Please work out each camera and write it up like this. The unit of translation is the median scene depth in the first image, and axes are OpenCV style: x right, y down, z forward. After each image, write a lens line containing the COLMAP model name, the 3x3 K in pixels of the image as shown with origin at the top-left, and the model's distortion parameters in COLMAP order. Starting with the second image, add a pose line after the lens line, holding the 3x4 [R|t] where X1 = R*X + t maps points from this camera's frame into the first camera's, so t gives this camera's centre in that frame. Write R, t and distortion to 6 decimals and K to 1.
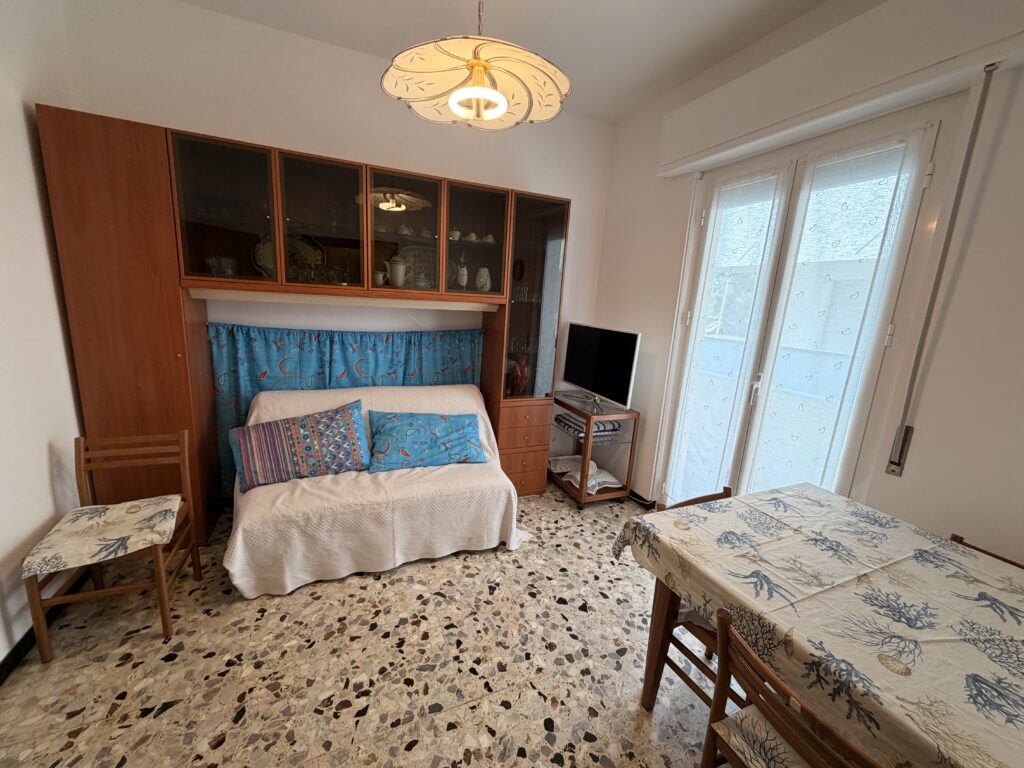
lens RADIAL K [[406.1, 0, 511.1], [0, 406.1, 384.4], [0, 0, 1]] dist [-0.000087, -0.000031]
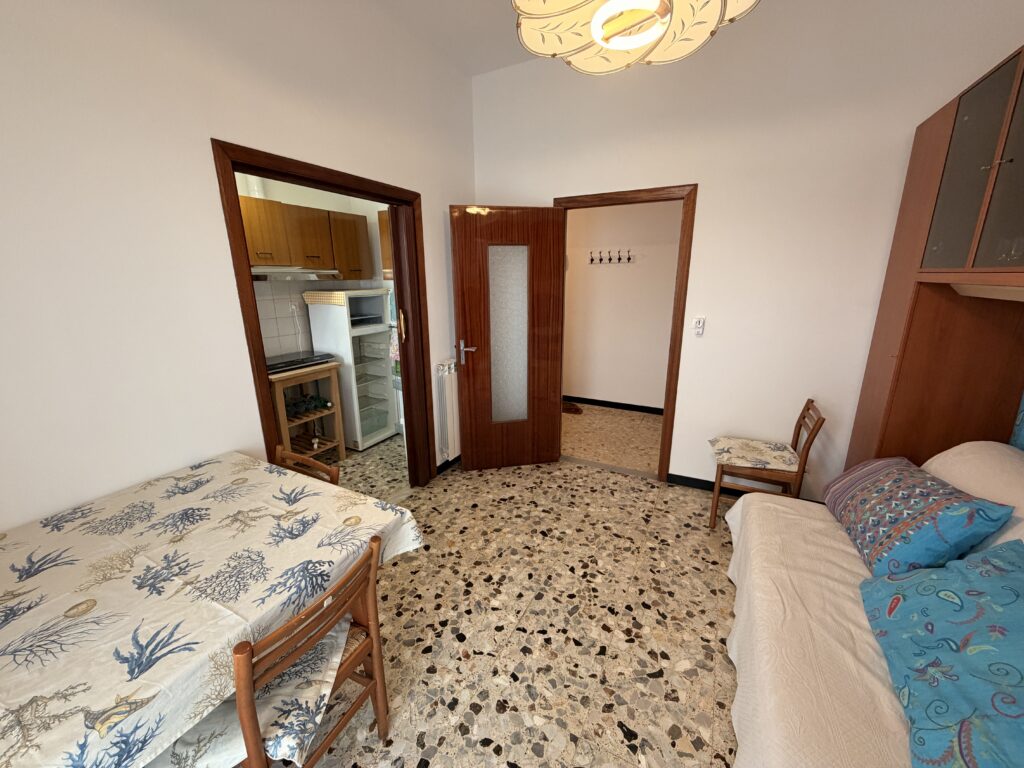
lens RADIAL K [[406.1, 0, 510.6], [0, 406.1, 384.3], [0, 0, 1]] dist [-0.000087, -0.000031]
pose [[-0.779196, 0.113231, -0.616467, 0.519921], [-0.161763, 0.913896, 0.372326, -0.254309], [0.605546, 0.389836, -0.693788, 1.338786]]
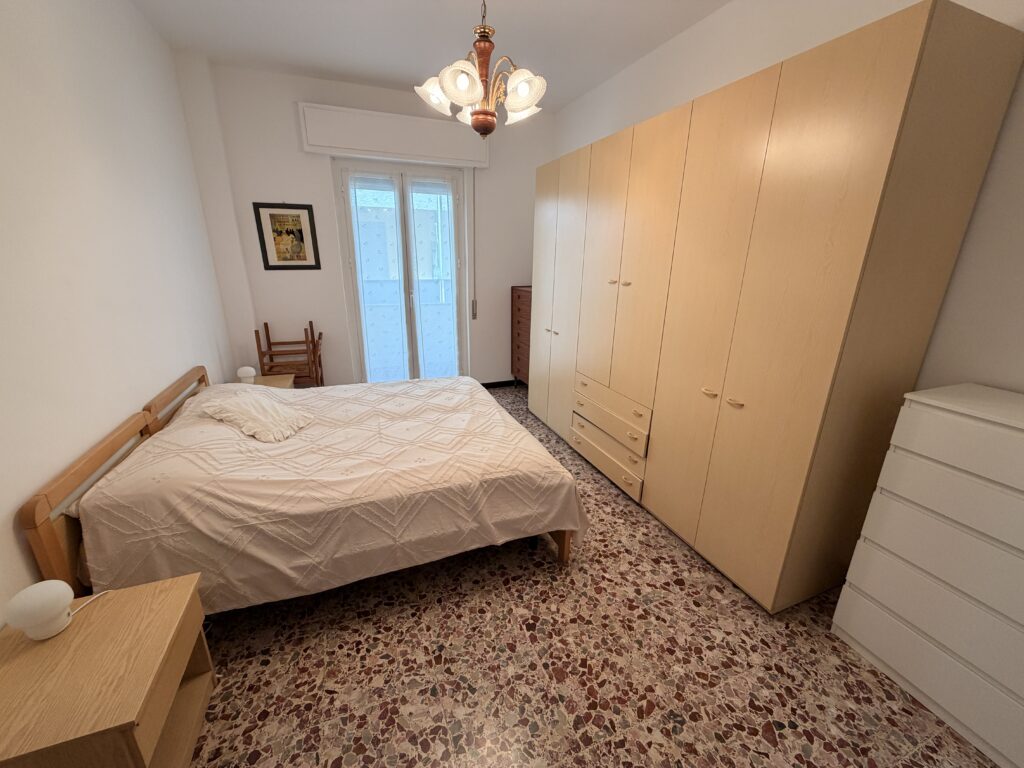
lens RADIAL K [[406.1, 0, 509.6], [0, 406.1, 387.3], [0, 0, 1]] dist [-0.000087, -0.000031]
pose [[0.033688, -0.369308, 0.928696, -1.644836], [0.192287, 0.914258, 0.356591, -0.250817], [-0.980760, 0.166563, 0.101813, 0.552605]]
